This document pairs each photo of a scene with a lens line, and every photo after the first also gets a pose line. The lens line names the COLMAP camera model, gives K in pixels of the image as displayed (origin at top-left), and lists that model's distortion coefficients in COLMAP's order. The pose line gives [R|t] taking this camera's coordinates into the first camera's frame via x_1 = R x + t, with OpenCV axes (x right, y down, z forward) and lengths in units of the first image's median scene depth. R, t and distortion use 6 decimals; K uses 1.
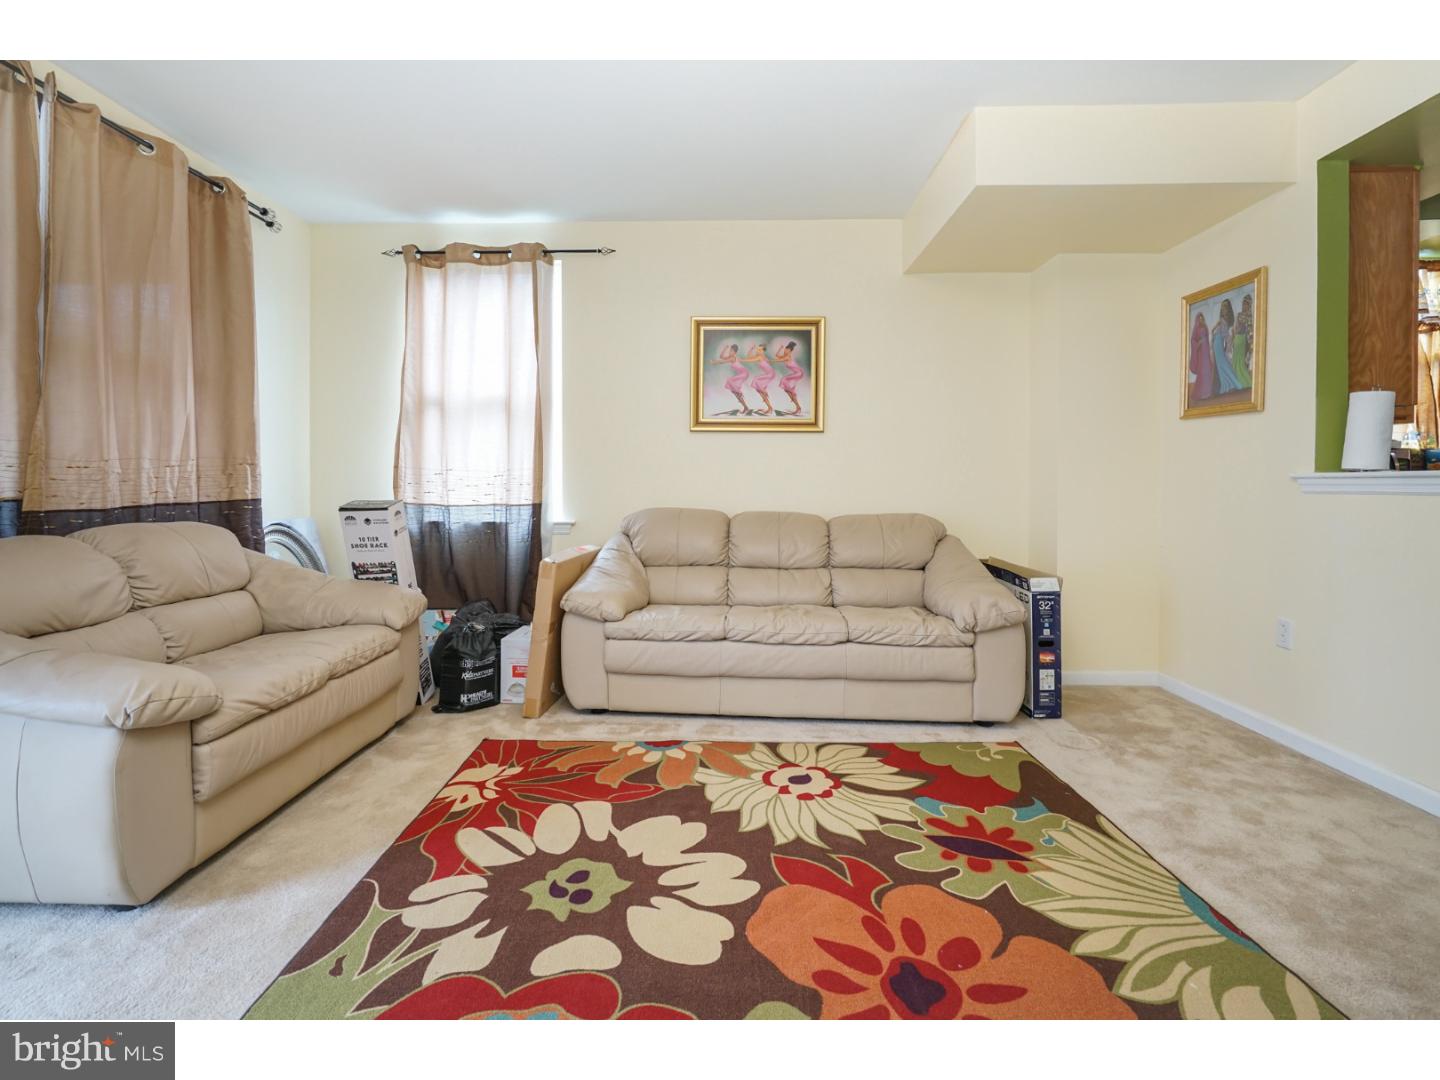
lens RADIAL K [[657.0, 0, 729.5], [0, 657.0, 492.4], [0, 0, 1]] dist [-0.008296, 0.003279]
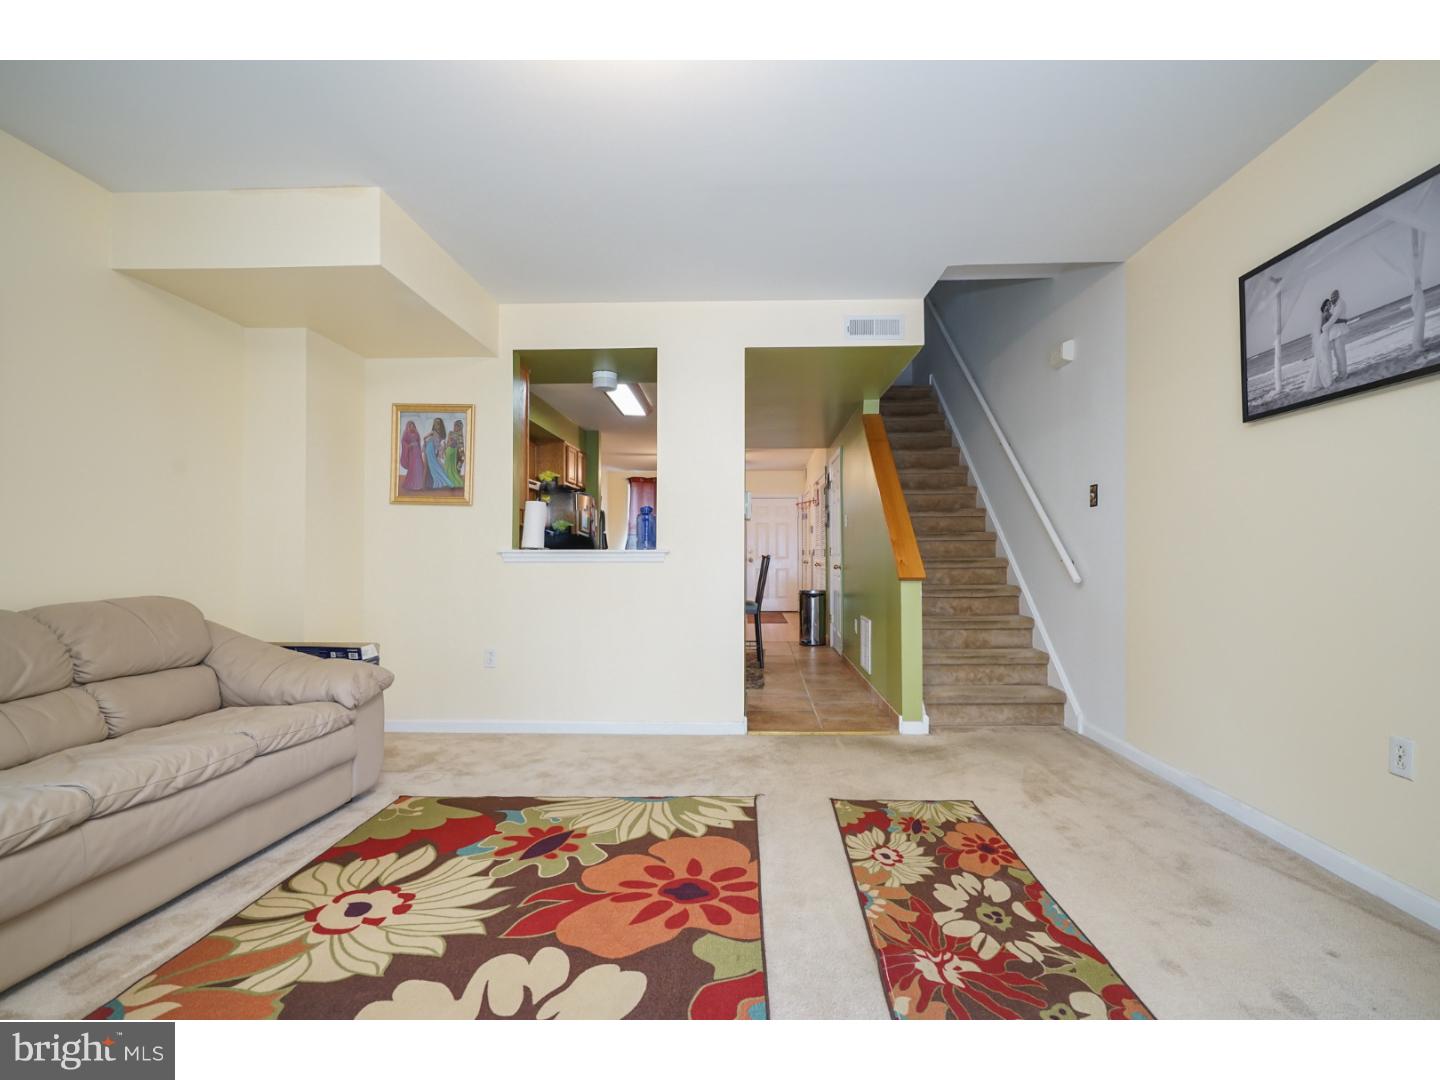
lens RADIAL K [[657.0, 0, 713.5], [0, 657.0, 550.0], [0, 0, 1]] dist [-0.008296, 0.003279]
pose [[0.045214, 0.007274, 0.998951, -0.654824], [0.015025, 0.999855, -0.007961, -0.008634], [-0.998864, 0.015370, 0.045099, 0.458217]]
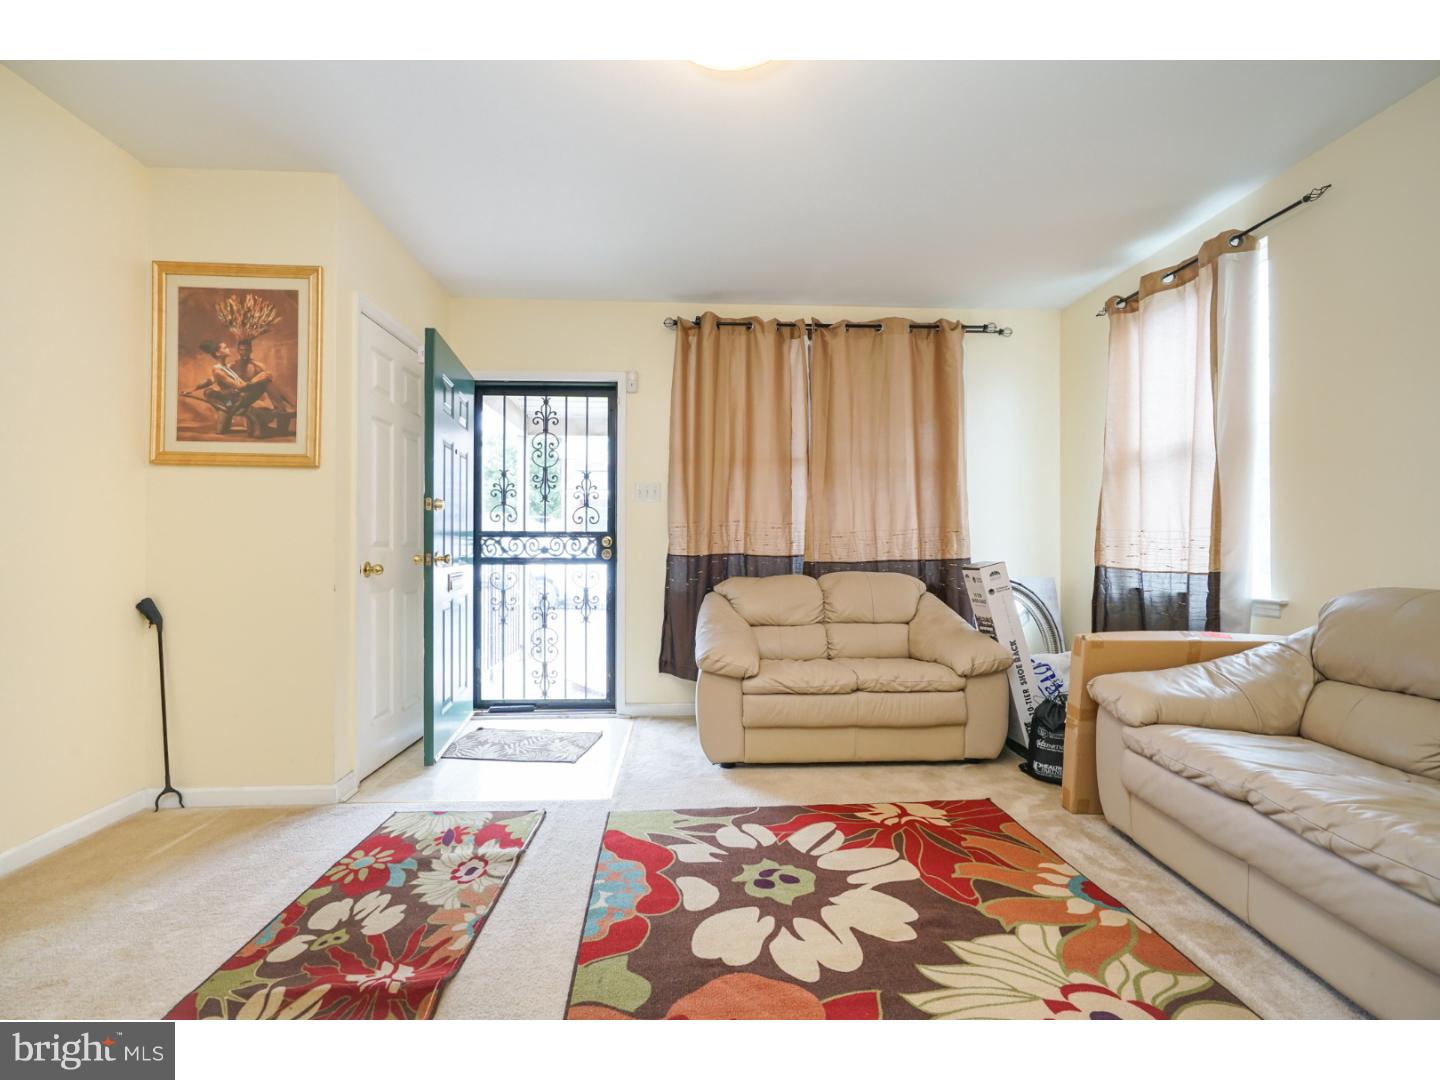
lens RADIAL K [[657.0, 0, 708.4], [0, 657.0, 548.9], [0, 0, 1]] dist [-0.008296, 0.003279]
pose [[0.057292, 0.002015, -0.998355, 0.640980], [-0.013110, 0.999913, 0.001265, -0.005335], [0.998271, 0.013016, 0.057314, 0.530628]]
